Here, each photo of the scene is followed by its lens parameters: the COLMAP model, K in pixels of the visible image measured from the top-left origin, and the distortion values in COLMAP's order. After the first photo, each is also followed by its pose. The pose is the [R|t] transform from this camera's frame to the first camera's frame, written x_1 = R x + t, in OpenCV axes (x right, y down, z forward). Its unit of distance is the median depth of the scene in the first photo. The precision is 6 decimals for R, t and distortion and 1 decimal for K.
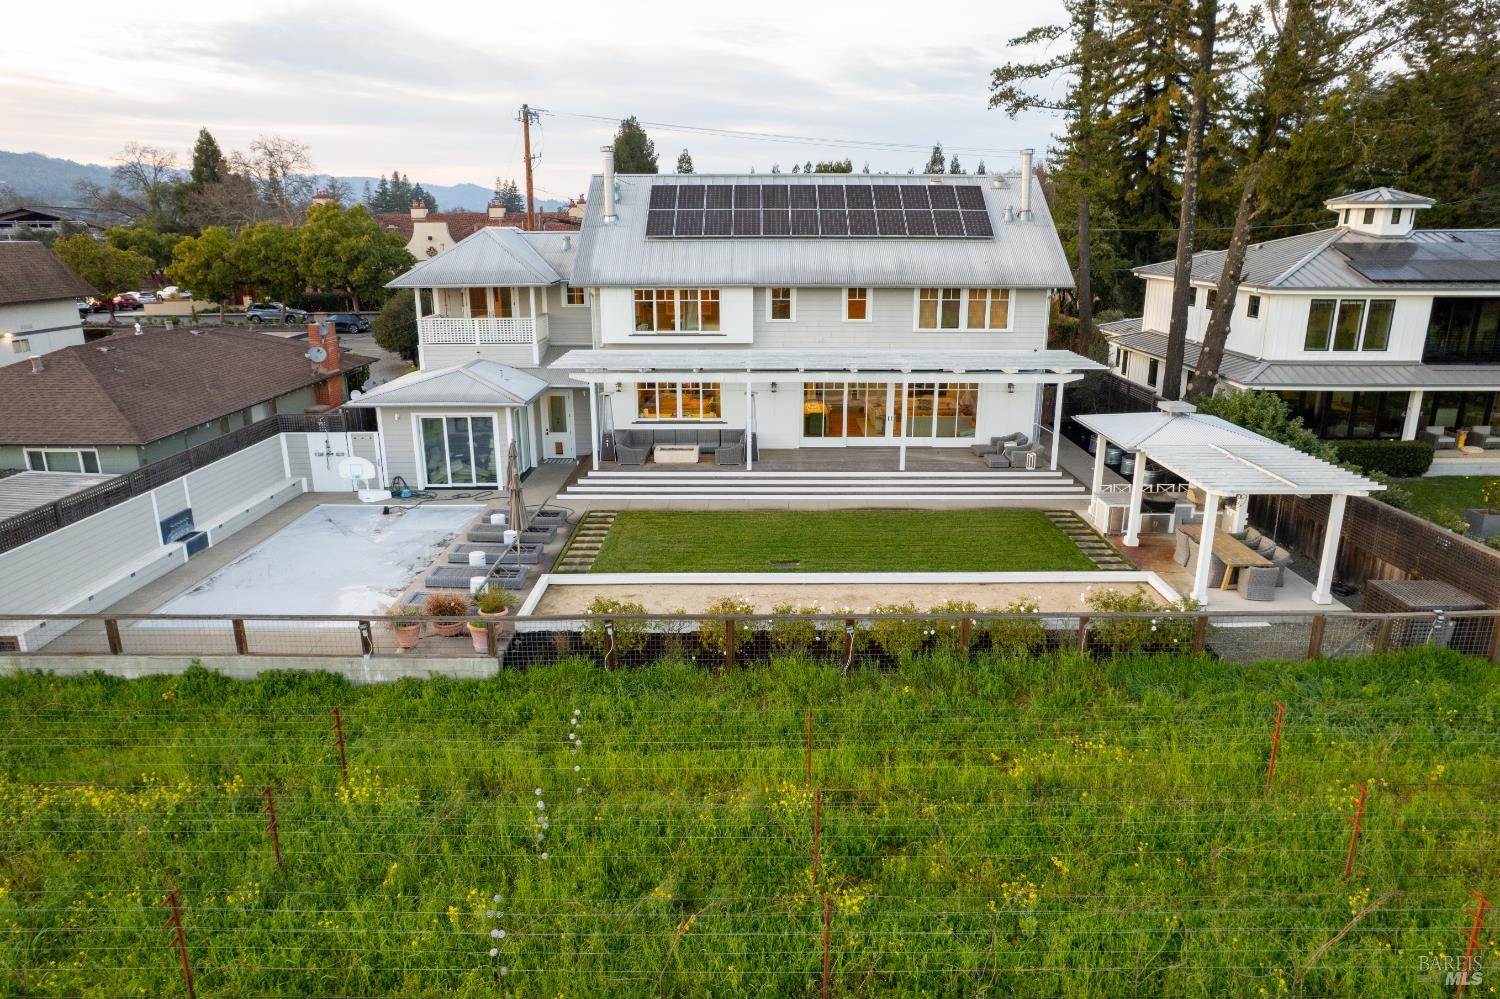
lens RADIAL K [[967.9, 0, 764.4], [0, 967.9, 499.3], [0, 0, 1]] dist [-0.082456, 0.065666]
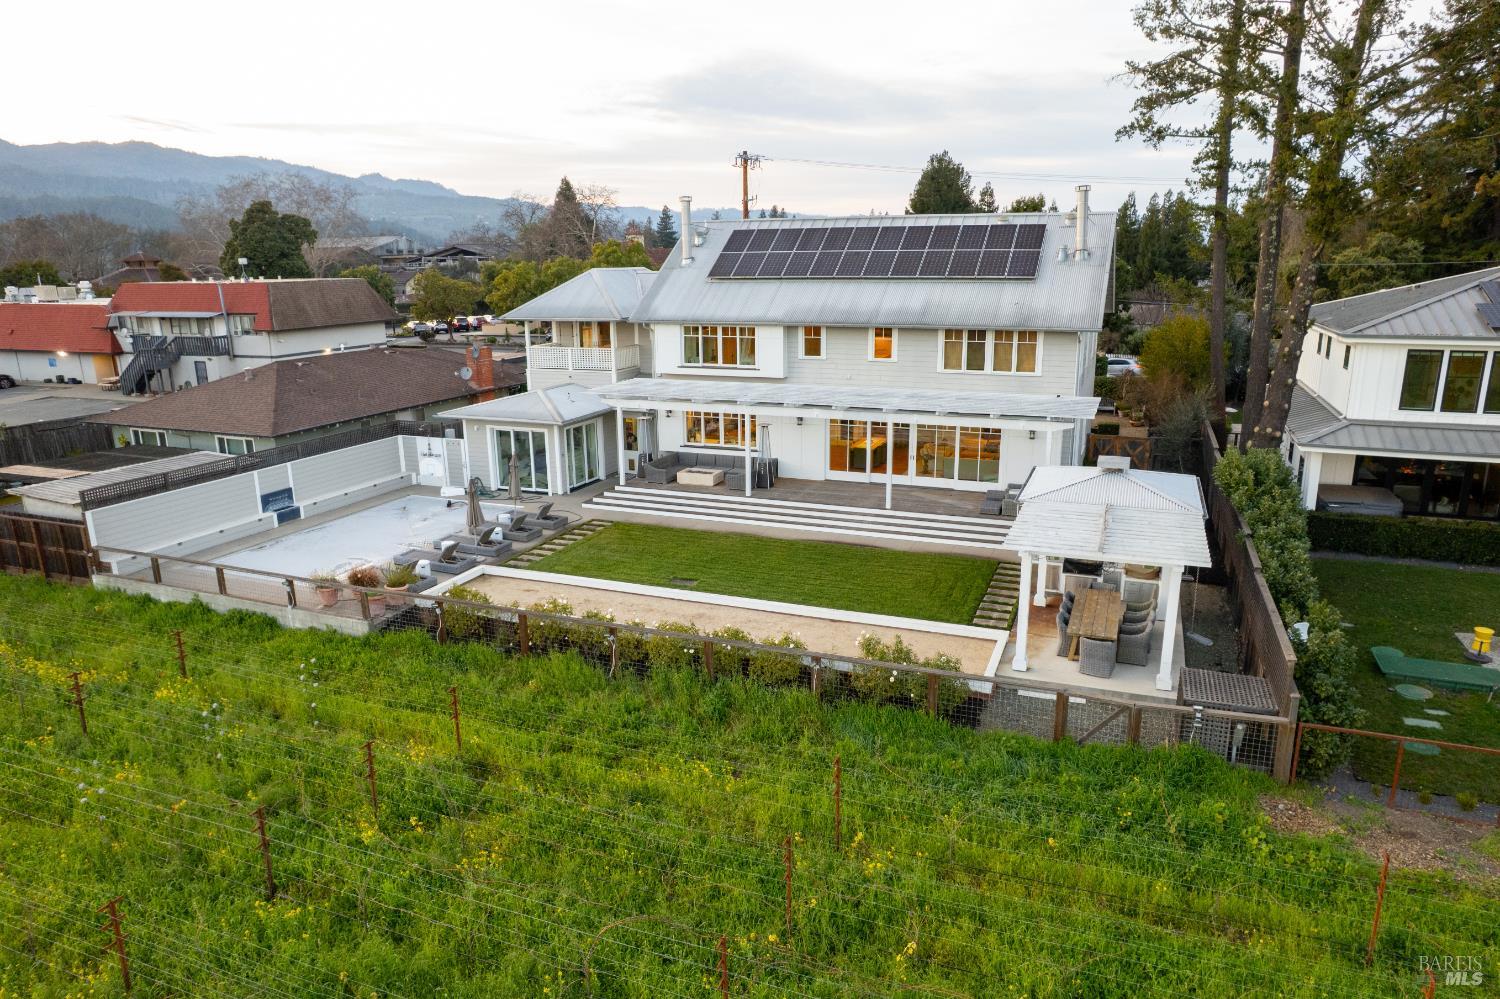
lens RADIAL K [[967.9, 0, 764.4], [0, 967.9, 499.3], [0, 0, 1]] dist [-0.082456, 0.065666]
pose [[0.927485, 0.082179, -0.364718, 0.391883], [-0.092749, 0.995623, -0.011526, -0.016172], [0.362174, 0.044517, 0.931047, 0.012542]]
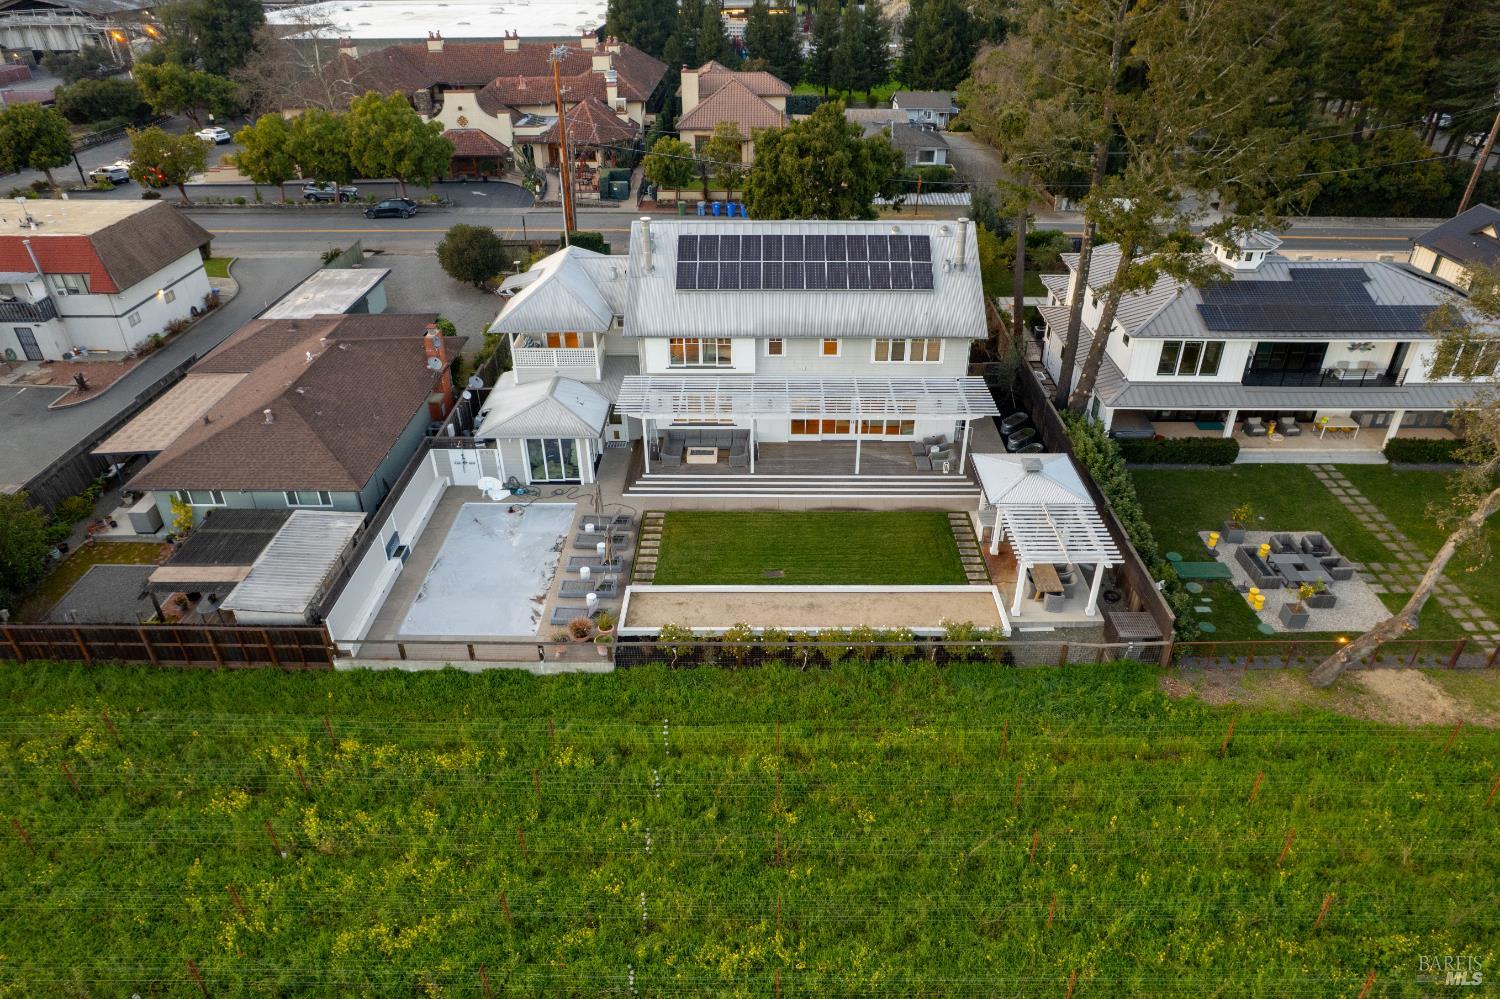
lens RADIAL K [[967.9, 0, 764.4], [0, 967.9, 499.3], [0, 0, 1]] dist [-0.082456, 0.065666]
pose [[0.999942, 0.004364, -0.009821, 0.017321], [-0.001574, 0.963435, 0.267939, -0.386467], [0.010631, -0.267908, 0.963386, -0.423872]]
